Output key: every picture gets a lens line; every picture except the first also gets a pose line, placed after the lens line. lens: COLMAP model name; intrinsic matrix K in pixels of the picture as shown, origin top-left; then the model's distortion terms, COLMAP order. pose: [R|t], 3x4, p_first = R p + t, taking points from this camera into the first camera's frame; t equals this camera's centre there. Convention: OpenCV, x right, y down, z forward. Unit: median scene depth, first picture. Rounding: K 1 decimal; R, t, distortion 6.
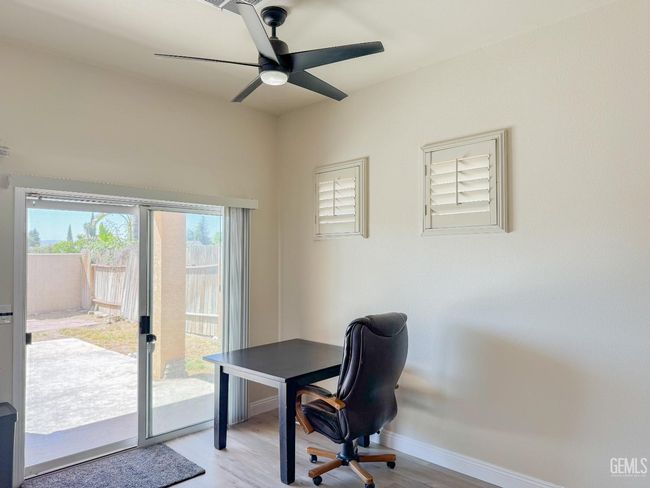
lens RADIAL K [[461.9, 0, 325.0], [0, 461.9, 244.0], [0, 0, 1]] dist [0.043594, -0.044392]
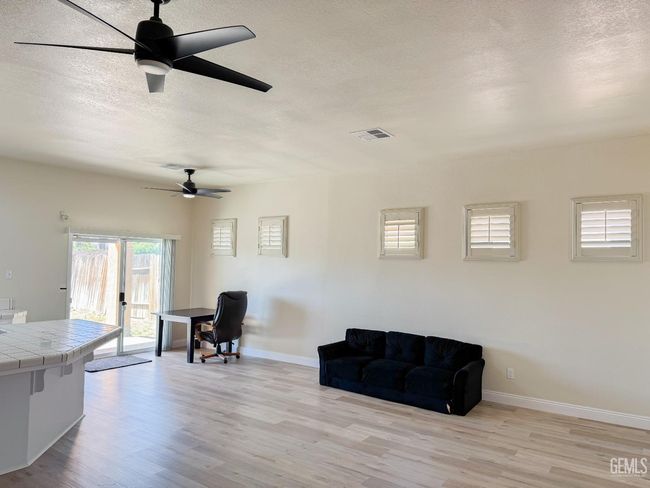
lens RADIAL K [[472.6, 0, 335.2], [0, 472.6, 246.9], [0, 0, 1]] dist [0.037951, -0.009238]
pose [[0.984372, 0.029103, 0.173682, 0.183783], [-0.028273, 0.999574, -0.007249, -0.063618], [-0.173819, 0.002225, 0.984775, -1.322708]]
